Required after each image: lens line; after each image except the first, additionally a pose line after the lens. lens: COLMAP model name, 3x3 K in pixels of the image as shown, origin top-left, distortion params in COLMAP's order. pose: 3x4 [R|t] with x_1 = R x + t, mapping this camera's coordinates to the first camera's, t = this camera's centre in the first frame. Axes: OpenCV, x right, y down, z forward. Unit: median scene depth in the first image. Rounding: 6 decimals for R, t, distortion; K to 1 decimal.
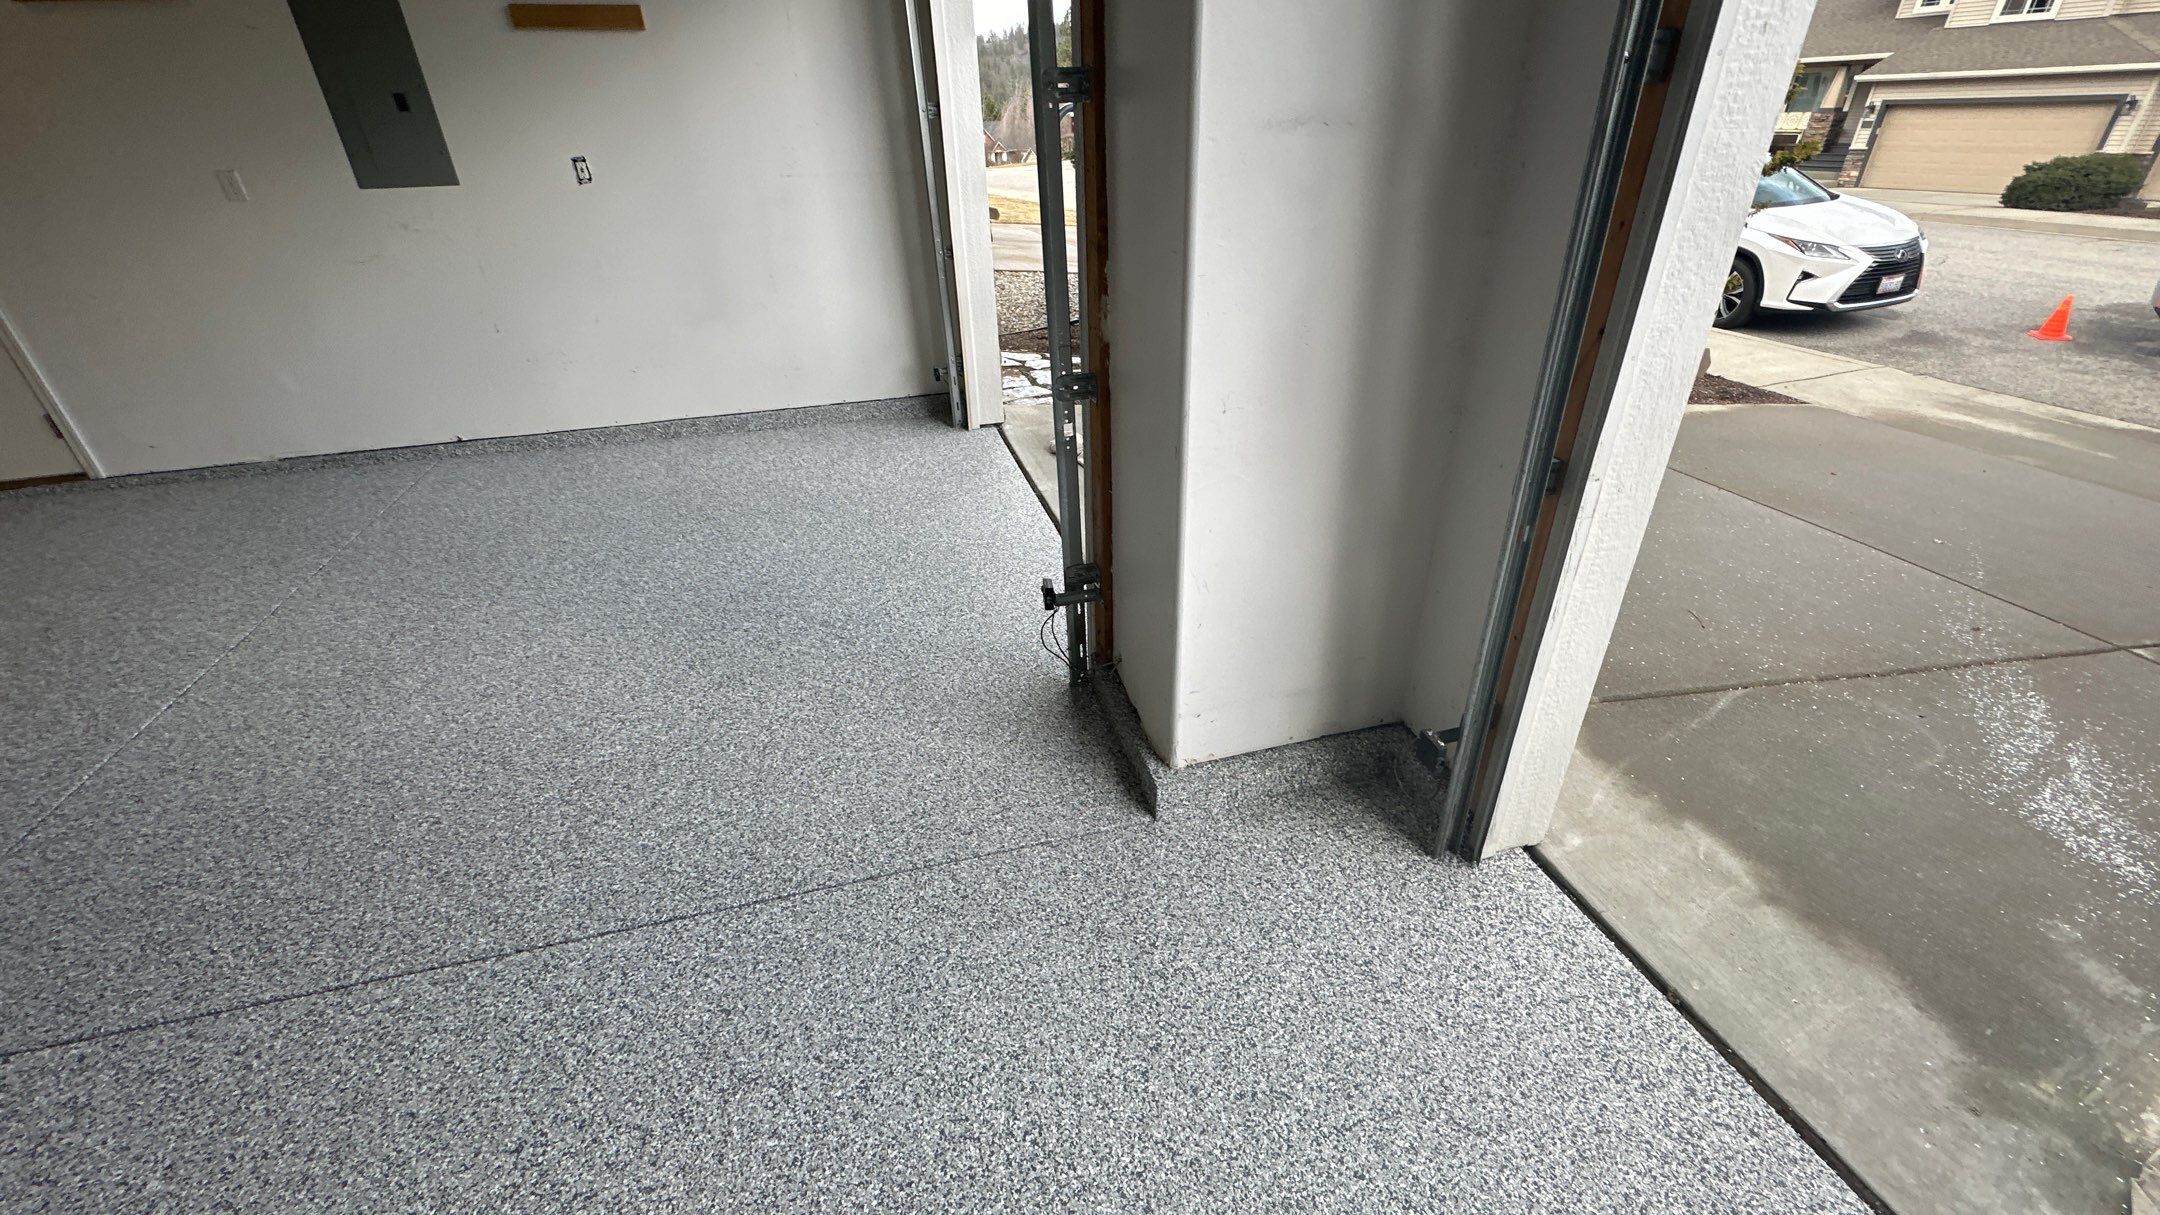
lens RADIAL K [[858.2, 0, 1083.3], [0, 858.2, 606.0], [0, 0, 1]] dist [-0.004036, 0.000562]
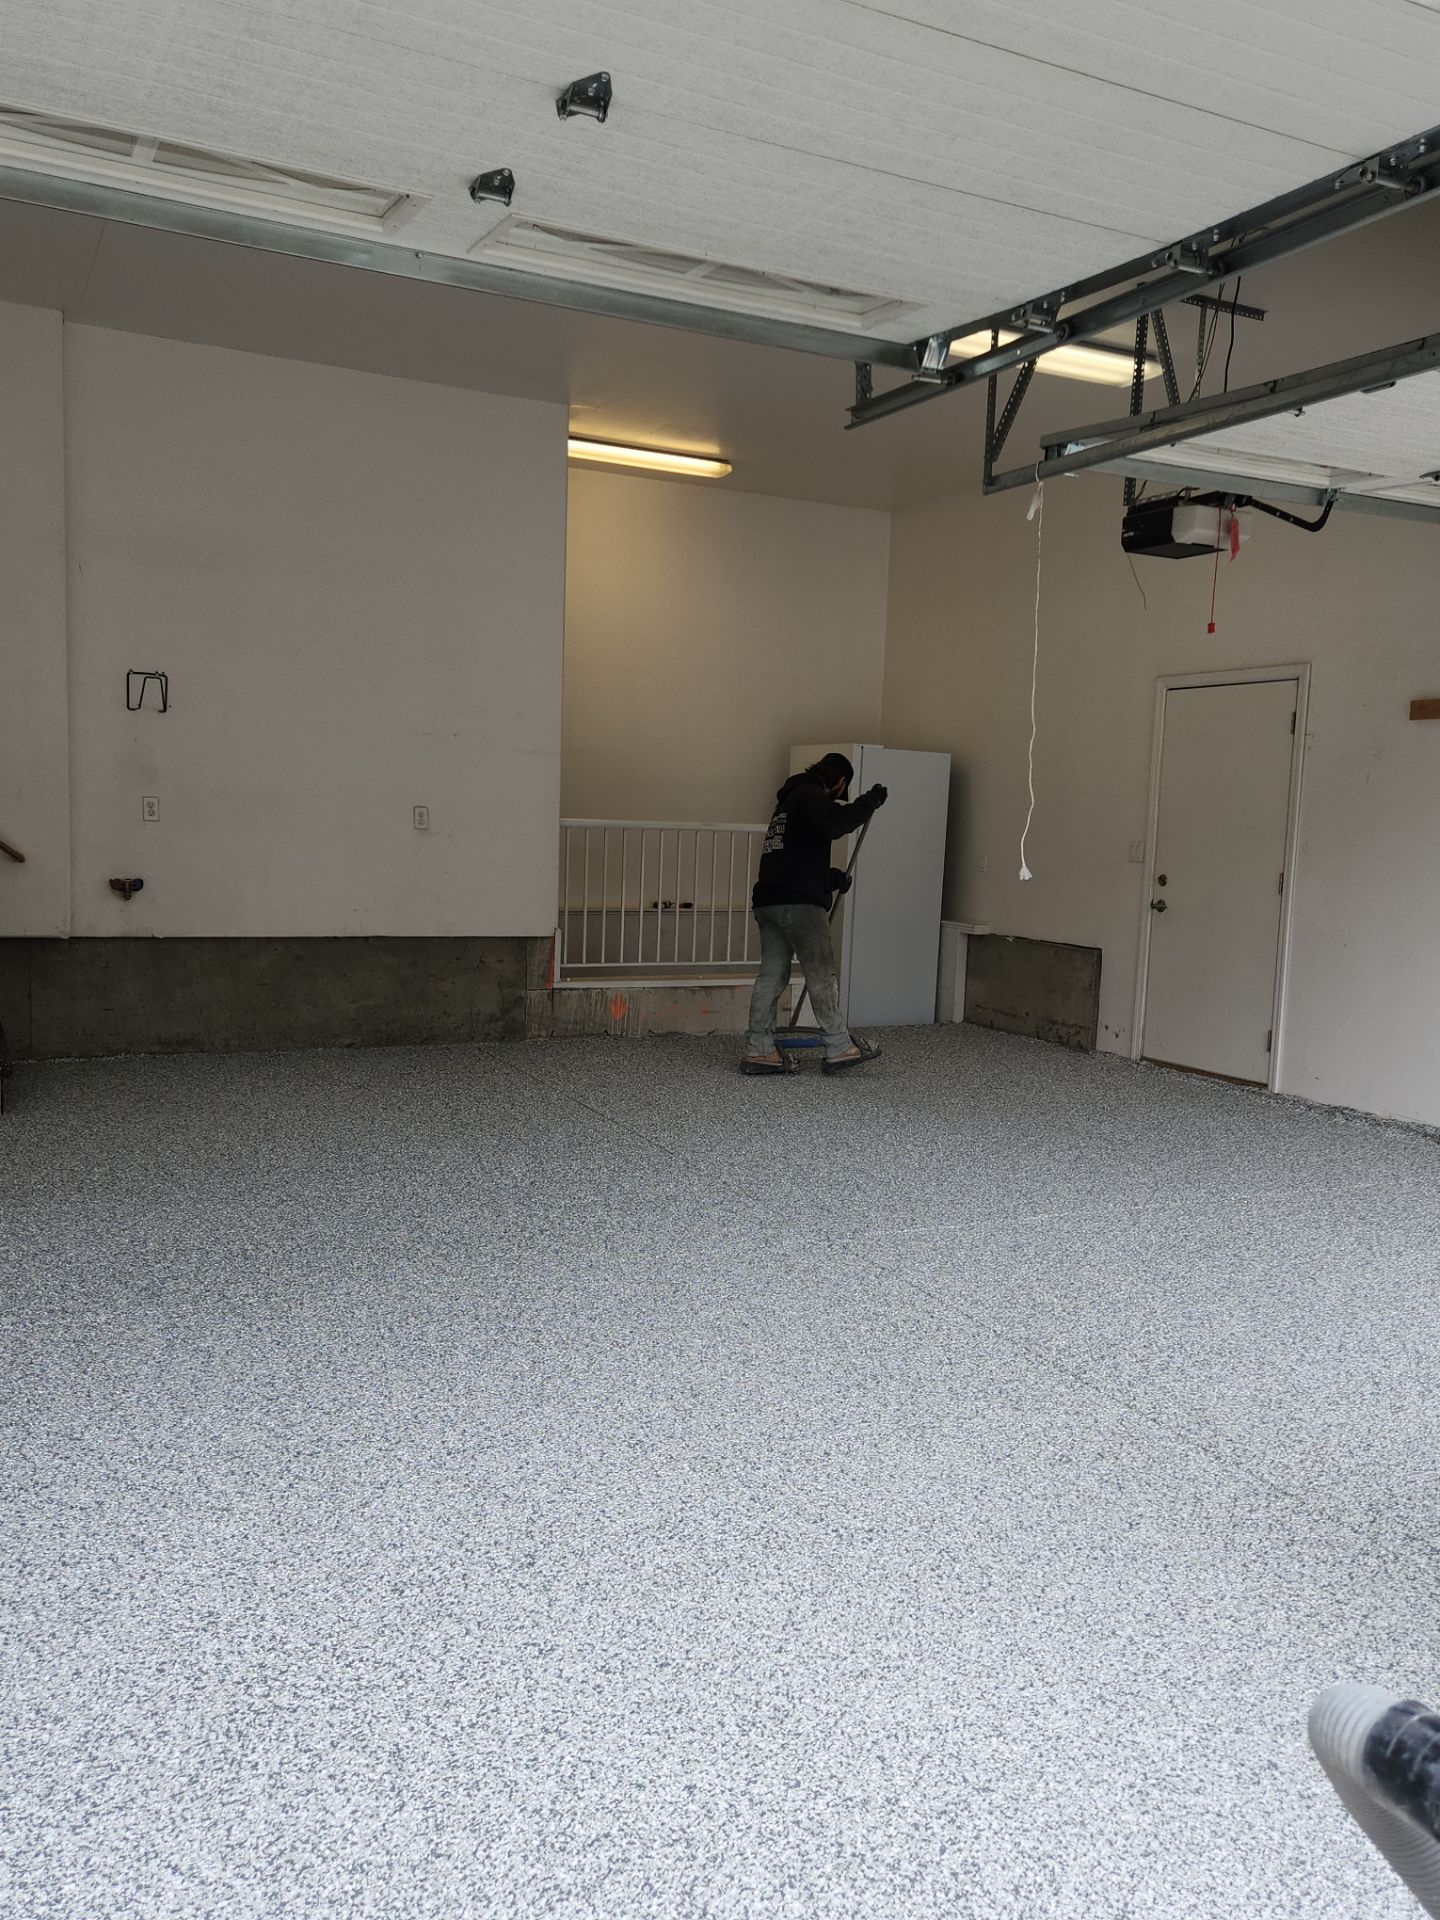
lens RADIAL K [[1556.3, 0, 732.9], [0, 1556.3, 972.3], [0, 0, 1]] dist [0.079793, -0.012595]
pose [[0.201140, 0.138787, -0.969681, 0.909700], [-0.524428, 0.851354, 0.013070, 0.077924], [0.827356, 0.505899, 0.244025, -0.185040]]
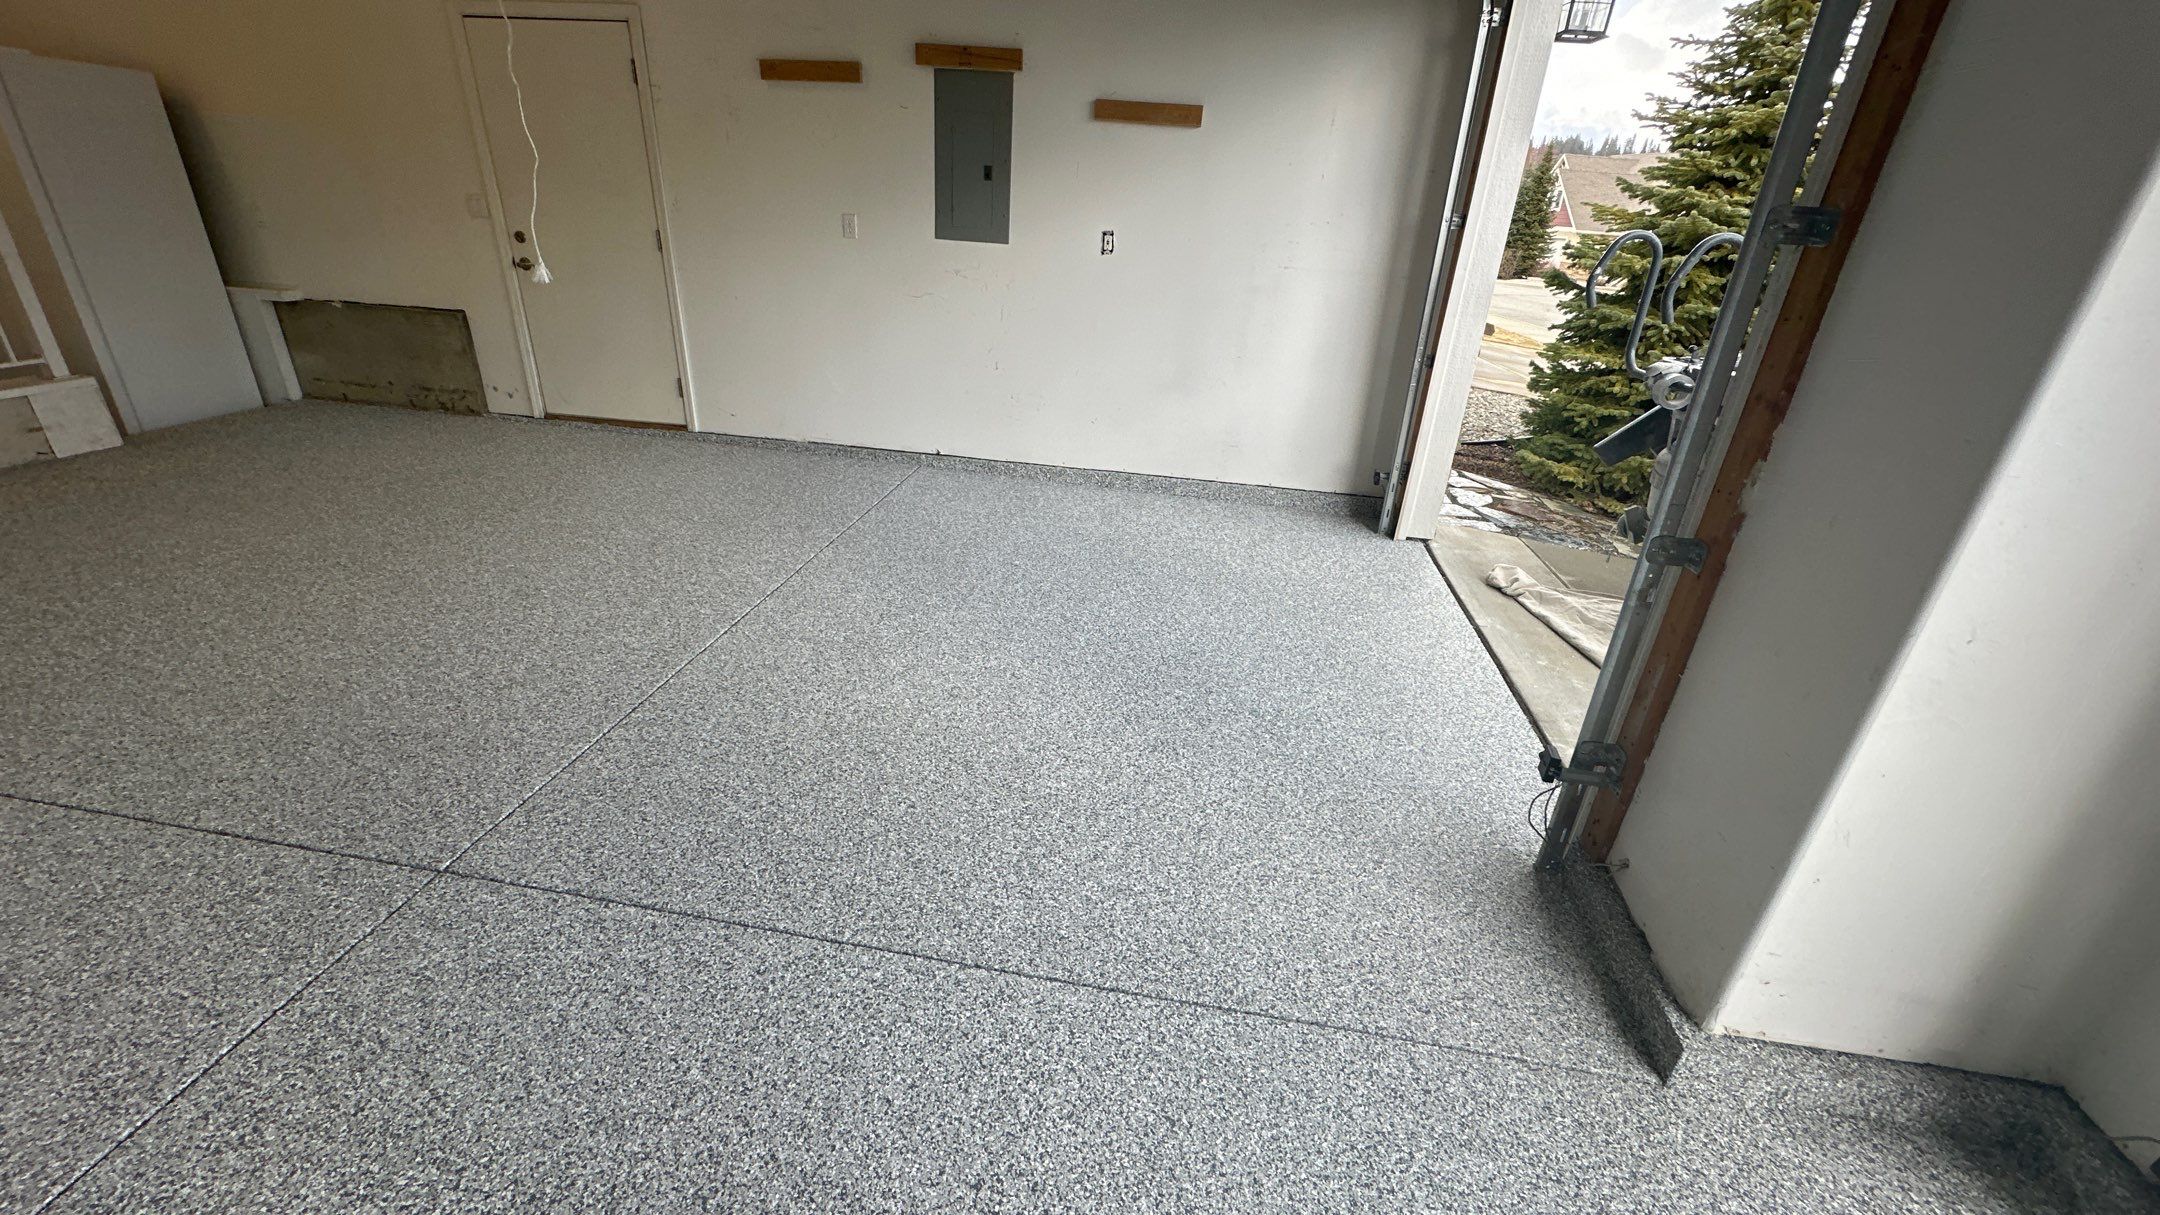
lens RADIAL K [[858.2, 0, 1083.3], [0, 858.2, 606.0], [0, 0, 1]] dist [-0.004036, 0.000562]
pose [[0.912357, 0.241012, -0.330936, -0.195413], [-0.268740, 0.962381, -0.040012, -0.005353], [0.308843, 0.125441, 0.942805, 0.005147]]
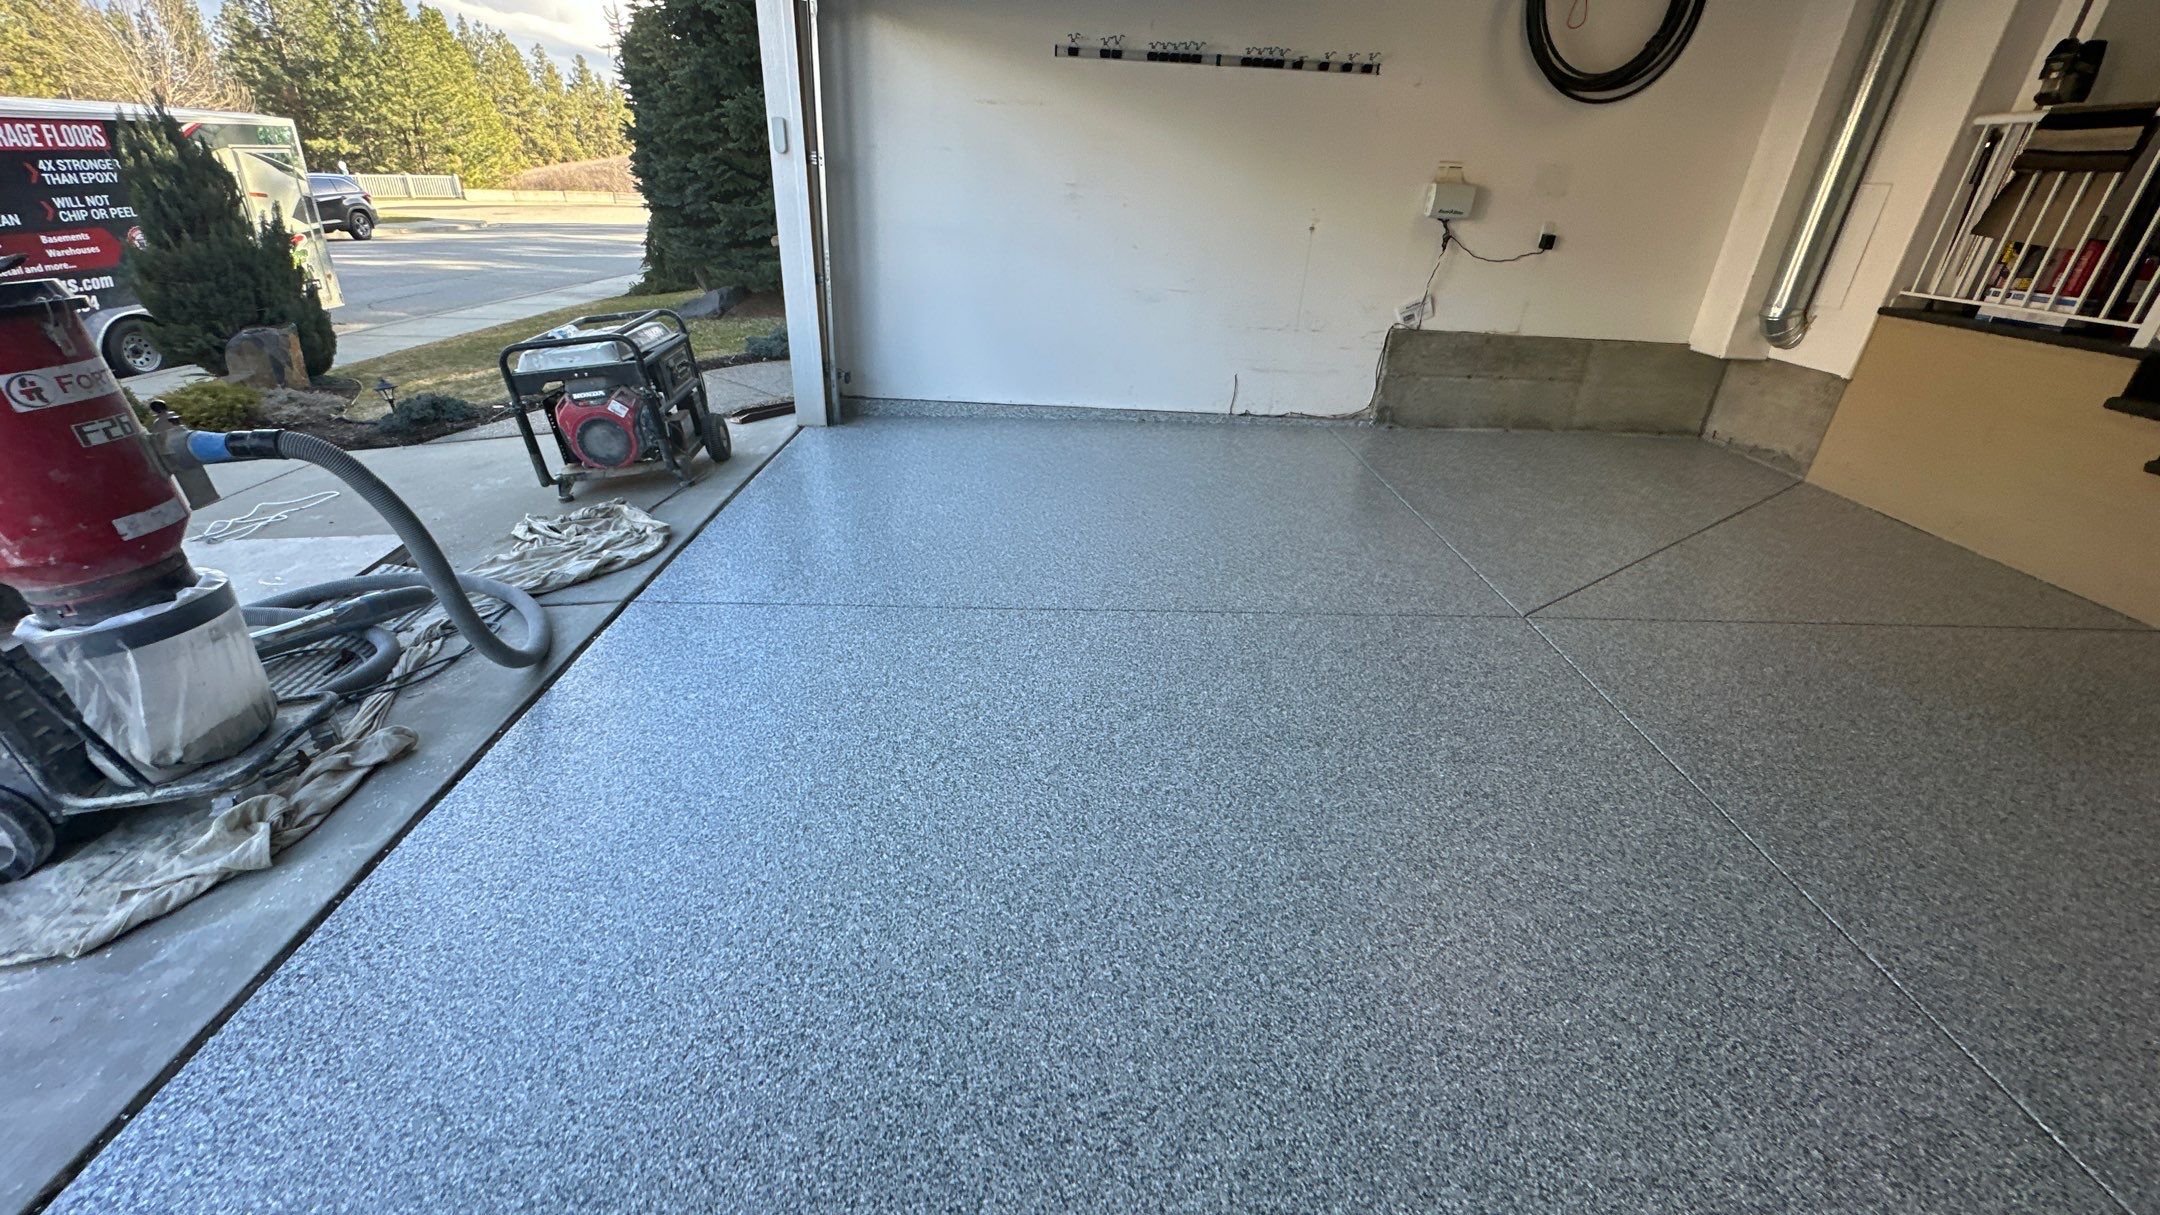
lens RADIAL K [[861.9, 0, 1080.9], [0, 861.9, 602.2], [0, 0, 1]] dist [-0.004615, 0.000472]
pose [[-0.970655, -0.127146, 0.204116, -0.233108], [0.097749, 0.566901, 0.817966, -0.276832], [-0.219715, 0.813915, -0.537837, 0.460169]]
